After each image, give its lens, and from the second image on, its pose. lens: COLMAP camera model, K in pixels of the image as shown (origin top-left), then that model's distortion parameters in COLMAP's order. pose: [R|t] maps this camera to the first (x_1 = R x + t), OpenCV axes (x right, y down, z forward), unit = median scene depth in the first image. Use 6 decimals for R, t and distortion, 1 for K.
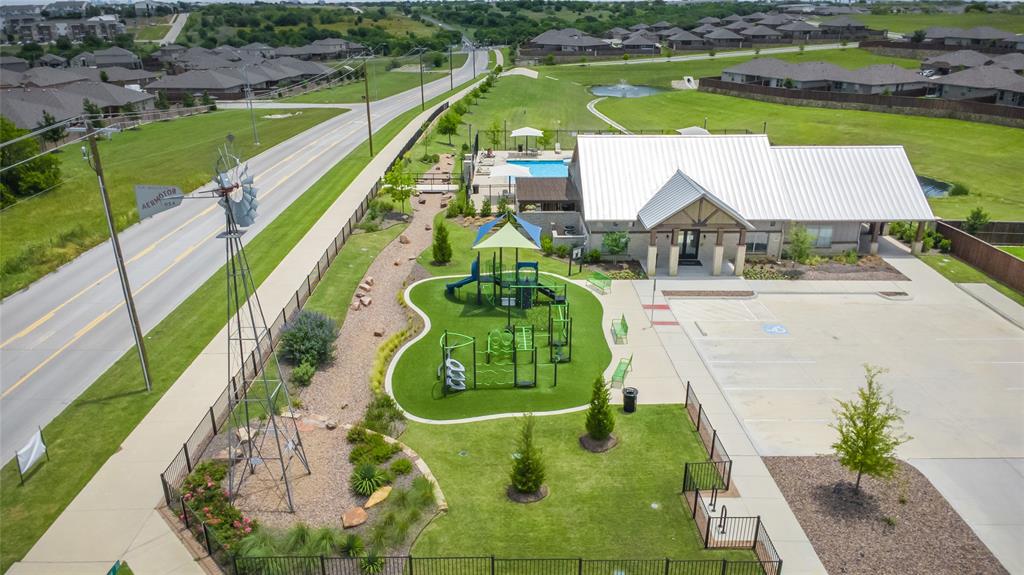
lens RADIAL K [[731.2, 0, 512.0], [0, 731.2, 287.5], [0, 0, 1]] dist [0.030498, -0.049070]
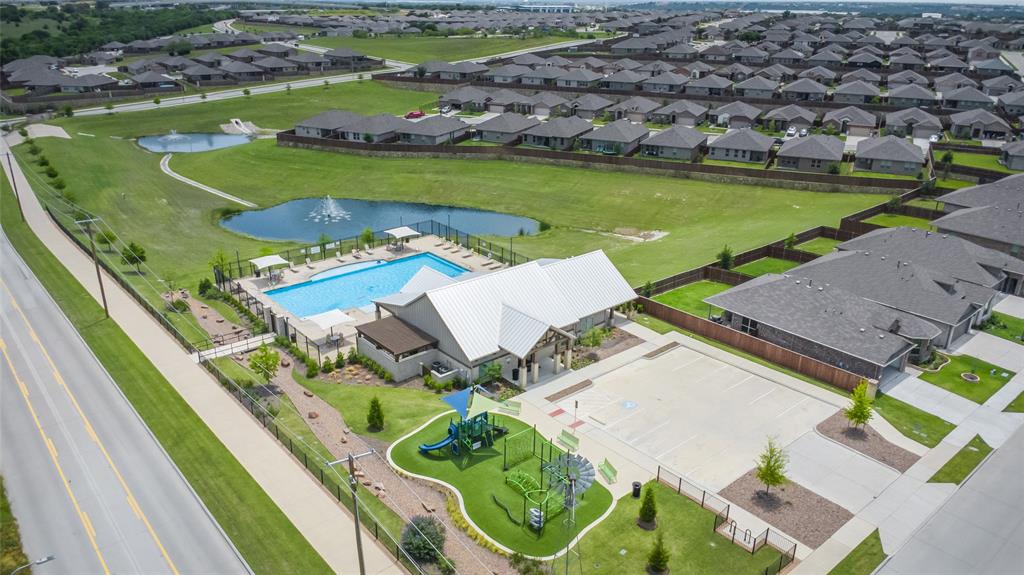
lens RADIAL K [[725.5, 0, 512.0], [0, 725.5, 287.5], [0, 0, 1]] dist [0.005755, 0.000031]
pose [[0.766325, -0.230596, 0.599643, -0.574071], [0.220642, 0.971058, 0.091453, -0.309282], [-0.603377, 0.062224, 0.795025, -0.105980]]
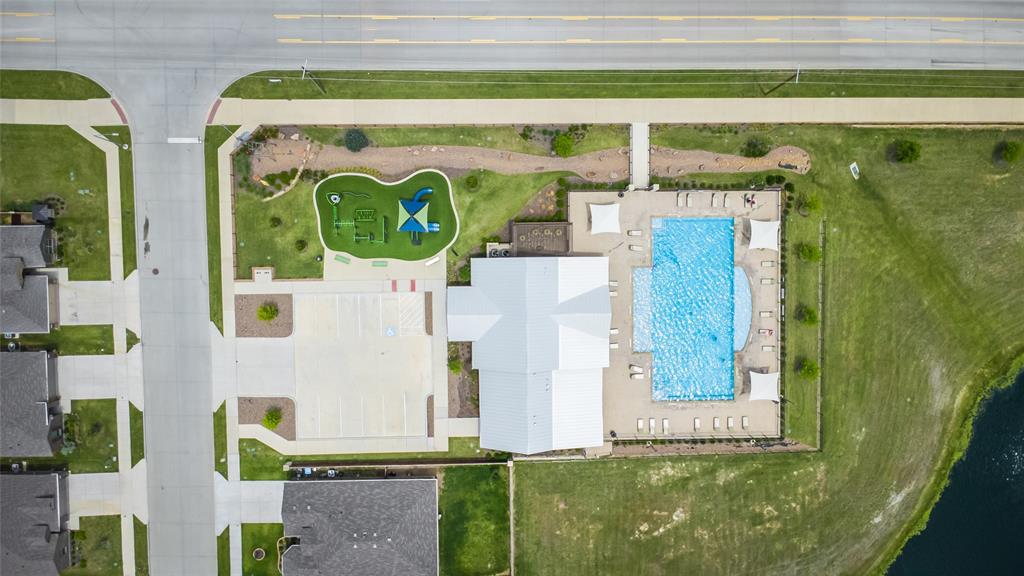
lens RADIAL K [[725.5, 0, 512.0], [0, 725.5, 288.0], [0, 0, 1]] dist [0.005755, 0.000031]
pose [[-0.003337, 0.999084, 0.042673, 0.093215], [-0.383375, -0.040691, 0.922696, -1.765681], [0.923587, -0.013281, 0.383159, 0.359027]]
